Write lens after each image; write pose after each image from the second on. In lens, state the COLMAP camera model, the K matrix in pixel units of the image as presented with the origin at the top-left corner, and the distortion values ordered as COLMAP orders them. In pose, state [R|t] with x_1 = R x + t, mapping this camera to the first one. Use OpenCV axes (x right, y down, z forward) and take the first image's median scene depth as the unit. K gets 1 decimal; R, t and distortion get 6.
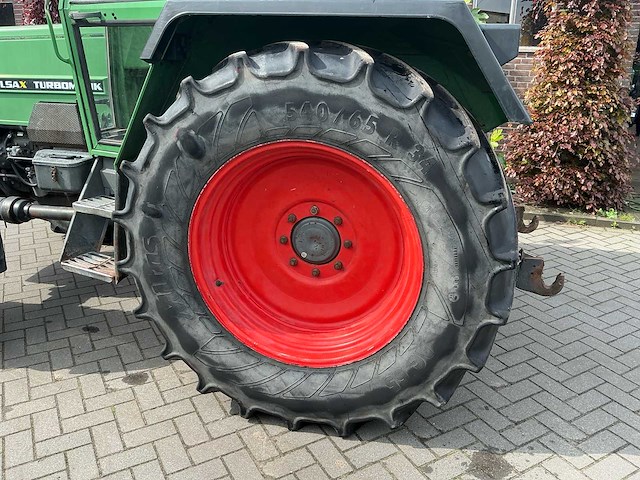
lens RADIAL K [[532.6, 0, 320.0], [0, 532.6, 240.0], [0, 0, 1]] dist [0.117249, -0.225364]
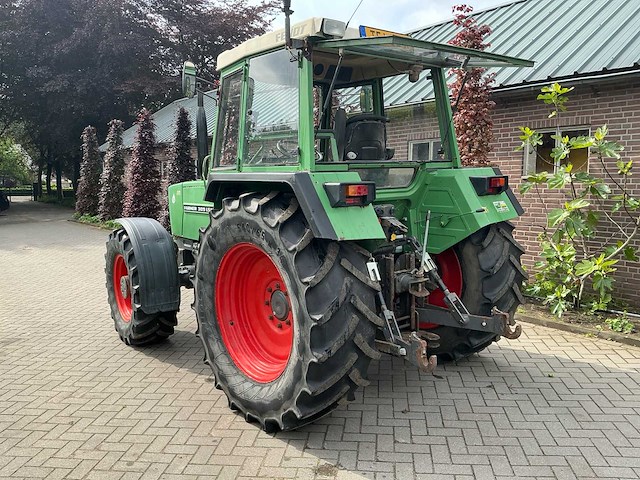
lens RADIAL K [[532.6, 0, 320.0], [0, 532.6, 240.0], [0, 0, 1]] dist [0.117249, -0.225364]
pose [[0.806694, 0.043415, -0.589373, 1.121056], [-0.165882, 0.973839, -0.155311, 0.043461], [0.567211, 0.223055, 0.792792, -0.285554]]
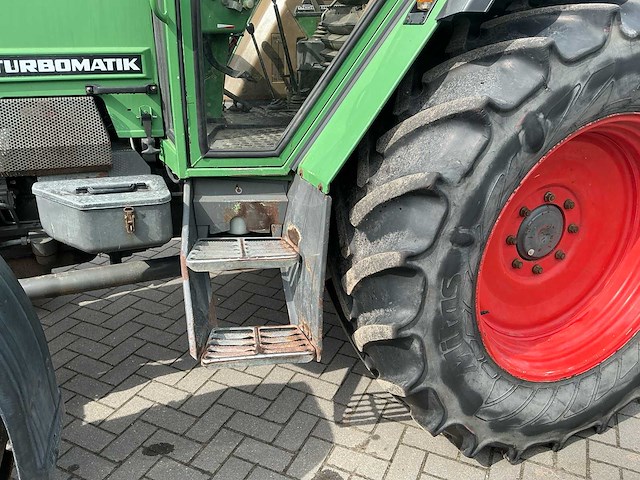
lens RADIAL K [[532.6, 0, 320.0], [0, 532.6, 240.0], [0, 0, 1]] dist [0.117249, -0.225364]
pose [[0.806625, -0.219545, 0.548777, -0.824411], [0.191806, 0.975438, 0.108308, -0.158826], [-0.559077, 0.017895, 0.828923, 0.521889]]
